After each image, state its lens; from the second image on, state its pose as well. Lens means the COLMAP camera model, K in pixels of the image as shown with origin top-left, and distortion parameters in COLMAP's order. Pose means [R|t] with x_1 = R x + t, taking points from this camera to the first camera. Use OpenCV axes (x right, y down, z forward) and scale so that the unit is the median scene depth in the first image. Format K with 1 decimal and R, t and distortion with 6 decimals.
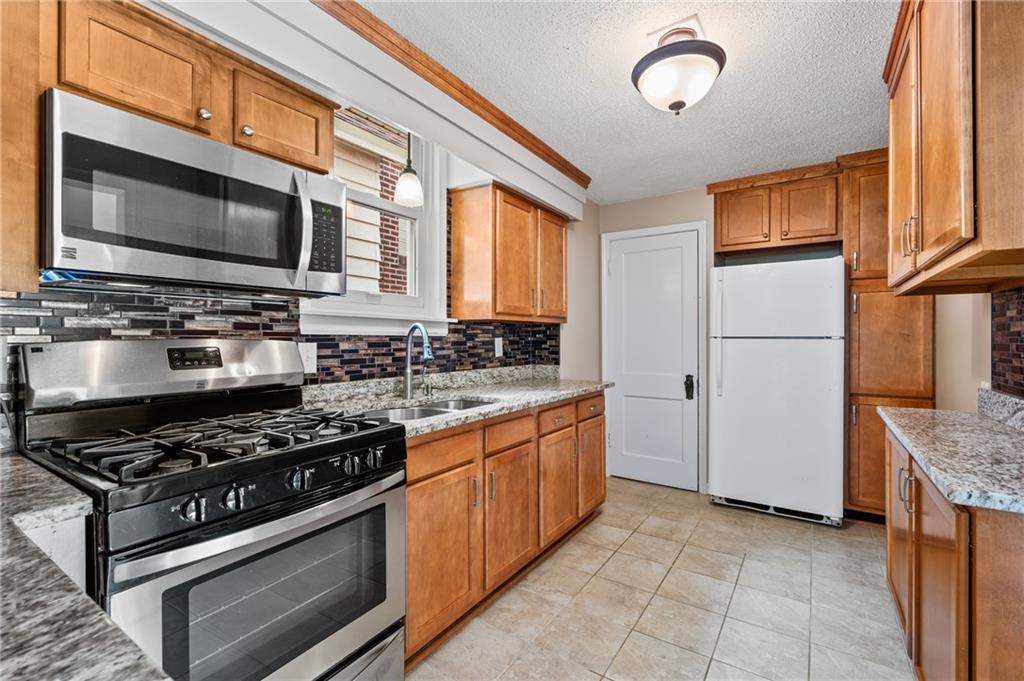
lens RADIAL K [[445.3, 0, 515.3], [0, 445.3, 332.8], [0, 0, 1]] dist [-0.001372, 0.001021]
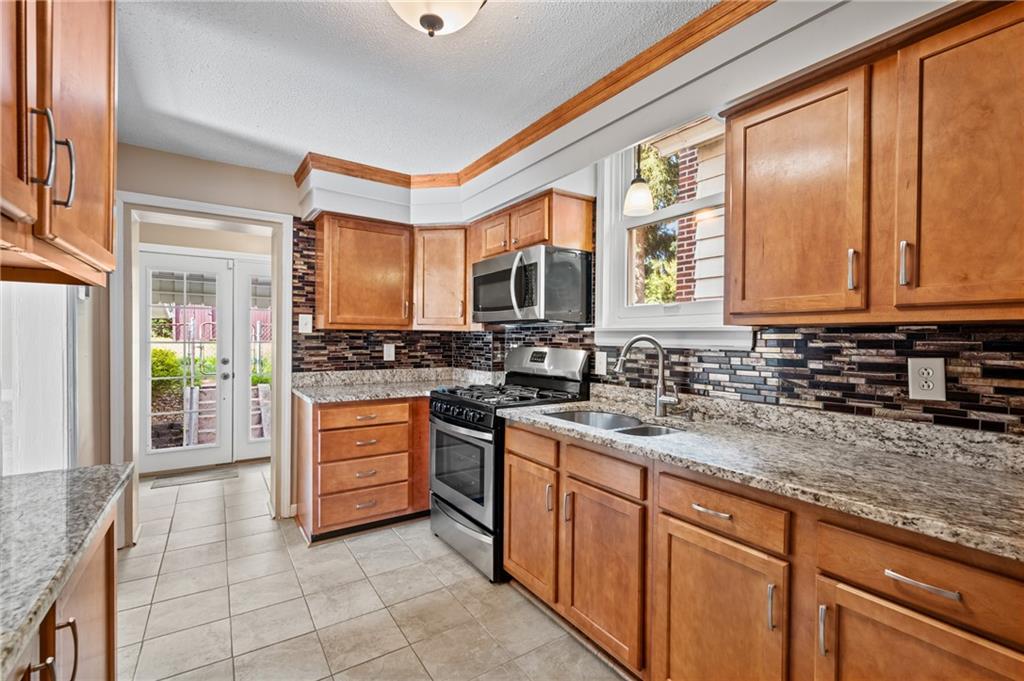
lens RADIAL K [[445.3, 0, 513.8], [0, 445.3, 341.5], [0, 0, 1]] dist [-0.001372, 0.001021]
pose [[-0.382977, -0.007860, -0.923724, 0.565427], [-0.008752, 0.999950, -0.004880, 0.000009], [0.923716, 0.006216, -0.383027, 0.820082]]
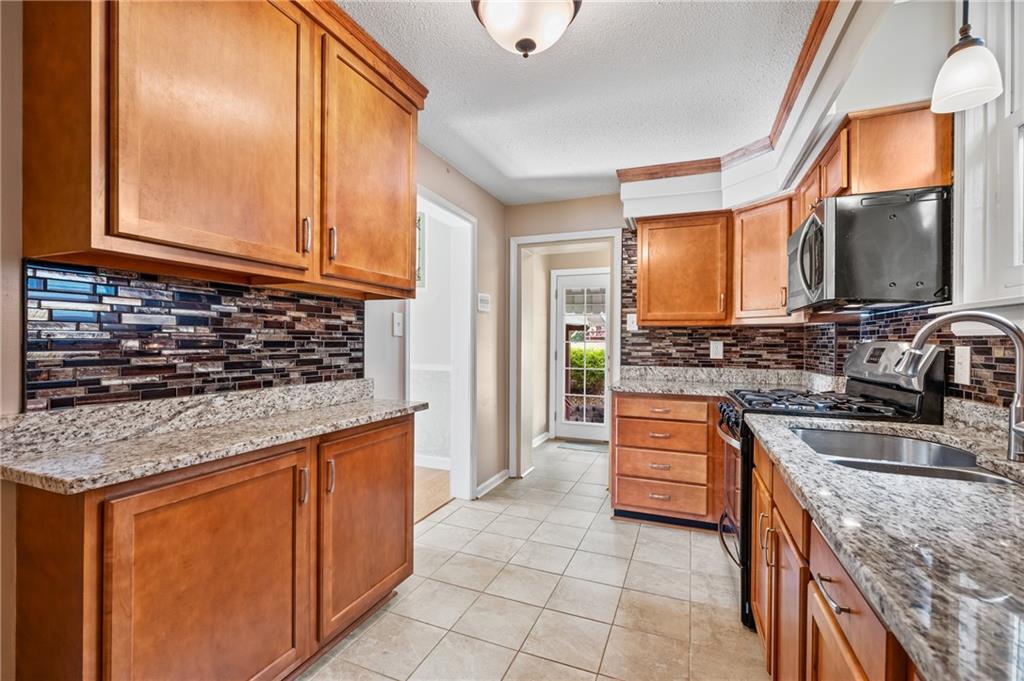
lens RADIAL K [[445.3, 0, 516.0], [0, 445.3, 342.1], [0, 0, 1]] dist [-0.001372, 0.001021]
pose [[-0.978340, -0.018846, -0.206145, 0.319581], [-0.017983, 0.999820, -0.006060, 0.022120], [0.206222, -0.002221, -0.978503, 1.047904]]
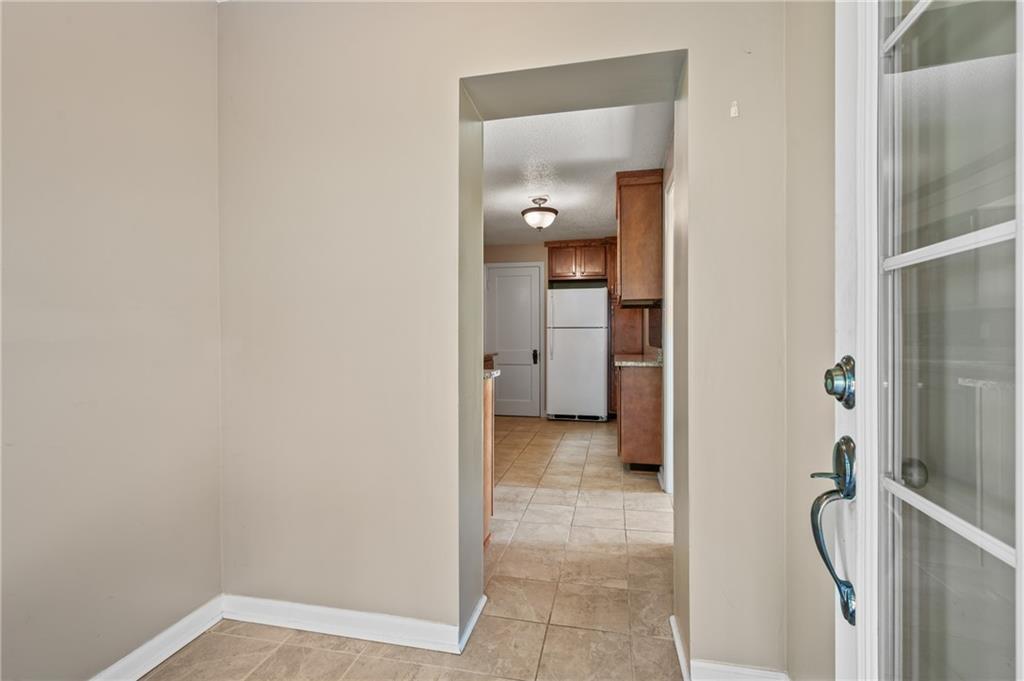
lens RADIAL K [[445.3, 0, 511.4], [0, 445.3, 337.4], [0, 0, 1]] dist [-0.001372, 0.001021]
pose [[0.933214, -0.008643, 0.359218, -0.388829], [0.004245, 0.999906, 0.013029, 0.026828], [-0.359297, -0.010634, 0.933163, -0.716631]]
